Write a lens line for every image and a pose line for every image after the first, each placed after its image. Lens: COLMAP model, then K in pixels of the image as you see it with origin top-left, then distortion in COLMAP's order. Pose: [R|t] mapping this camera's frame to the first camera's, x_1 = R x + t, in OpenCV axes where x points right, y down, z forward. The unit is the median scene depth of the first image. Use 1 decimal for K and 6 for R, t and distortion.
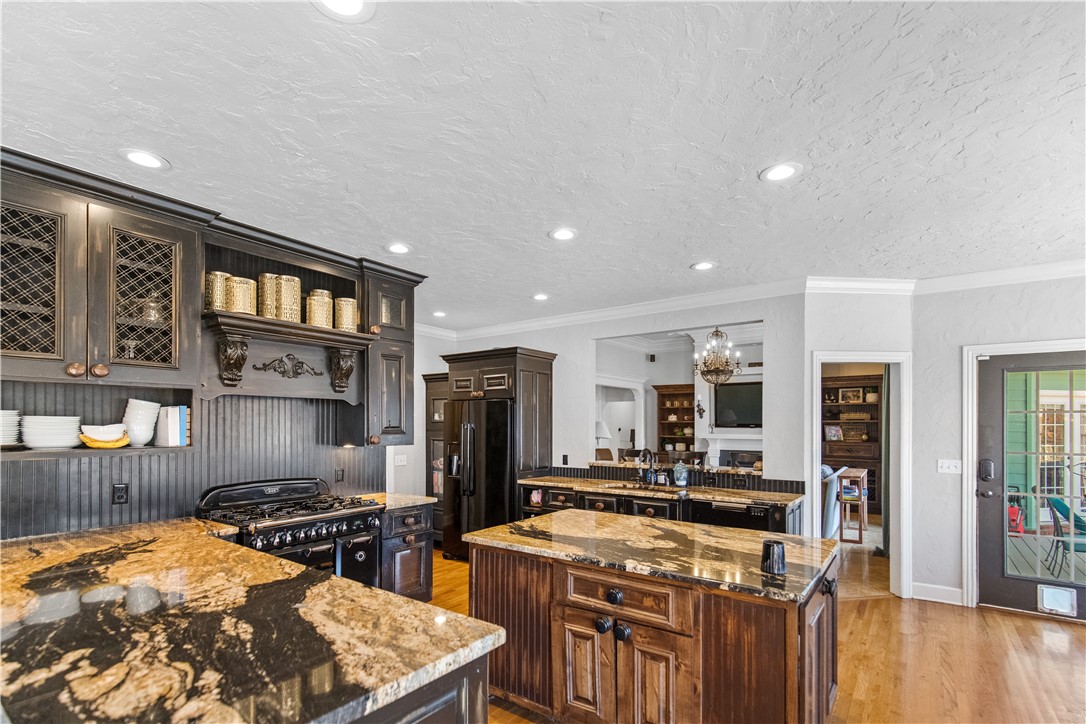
lens RADIAL K [[509.1, 0, 548.0], [0, 509.1, 422.4], [0, 0, 1]] dist [0.000909, -0.000337]
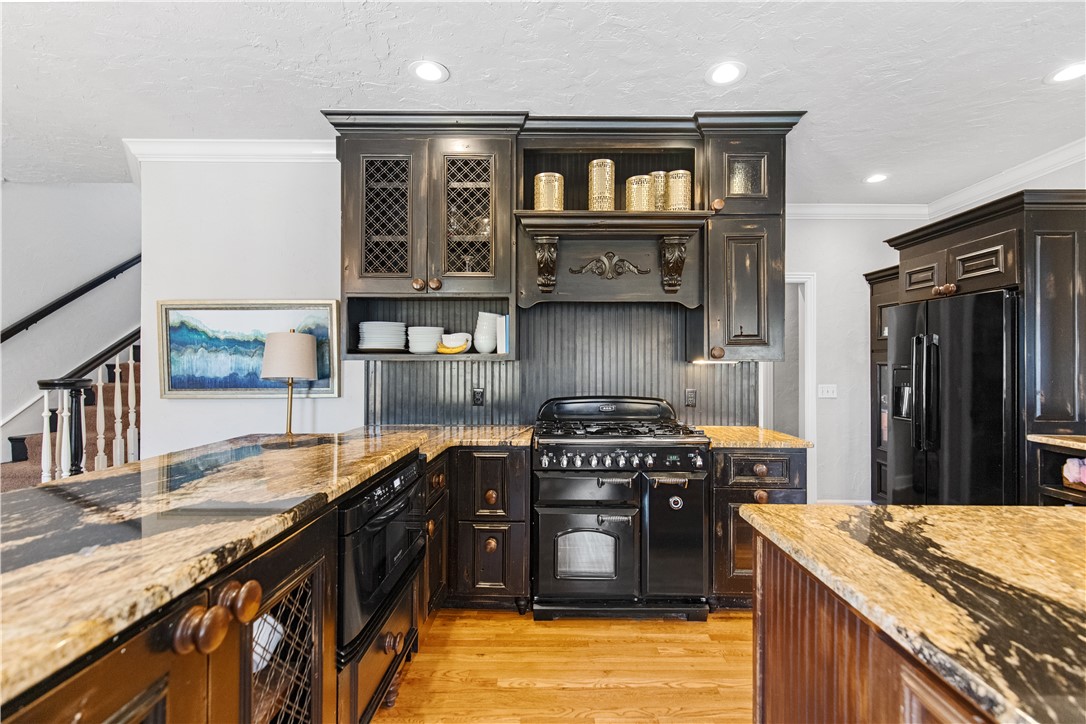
lens RADIAL K [[495.7, 0, 549.5], [0, 495.7, 360.7], [0, 0, 1]] dist [0.008479, 0.000017]
pose [[0.581524, -0.000796, -0.813529, 0.136011], [0.001833, 0.999998, 0.000332, 0.056458], [0.813527, -0.001684, 0.581525, 0.460818]]
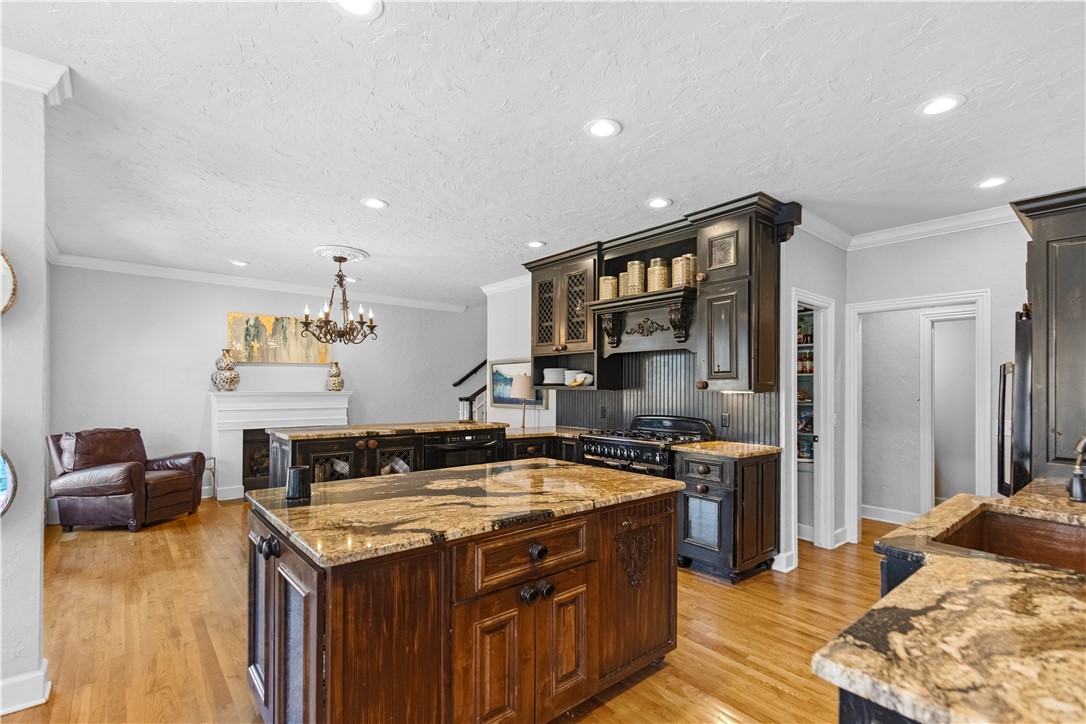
lens RADIAL K [[489.1, 0, 547.3], [0, 489.1, 385.2], [0, 0, 1]] dist [0.000851, 0.000028]
pose [[-0.235676, -0.005181, -0.971818, 0.845338], [0.000075, 0.999986, -0.005349, 0.049517], [0.971832, -0.001333, -0.235673, 1.145085]]
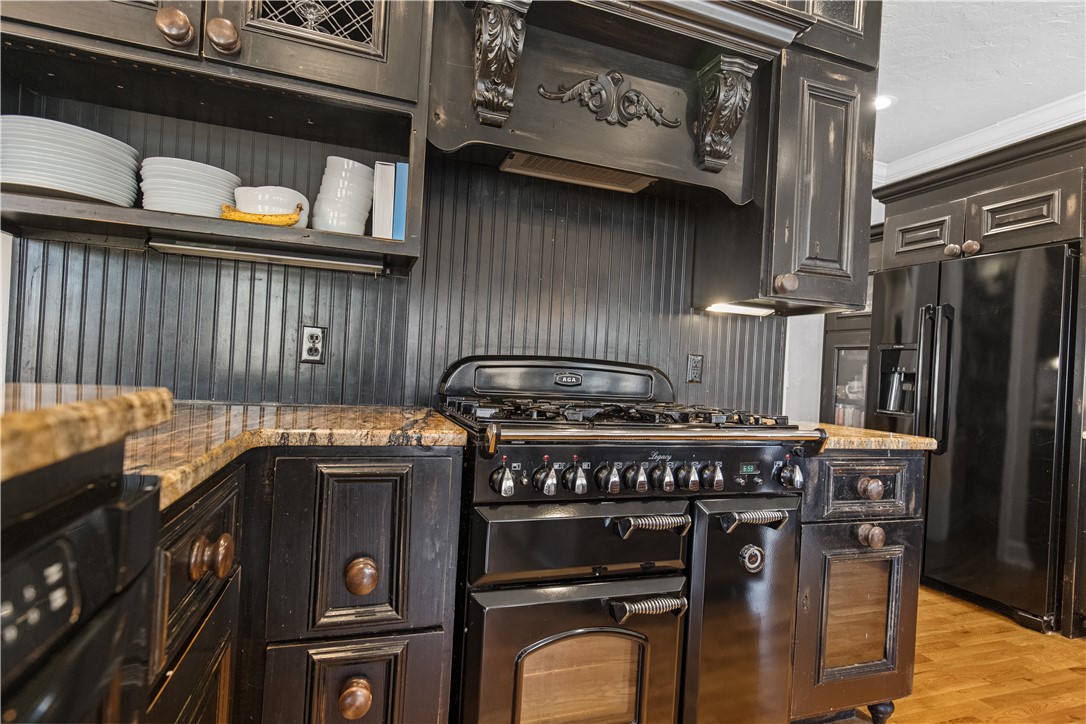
lens RADIAL K [[532.9, 0, 544.7], [0, 532.9, 365.3], [0, 0, 1]] dist [0.000697, -0.000030]
pose [[0.817491, 0.043434, -0.574301, -0.300389], [-0.052012, 0.998645, 0.001491, 0.139216], [0.573588, 0.028652, 0.818643, 0.640772]]
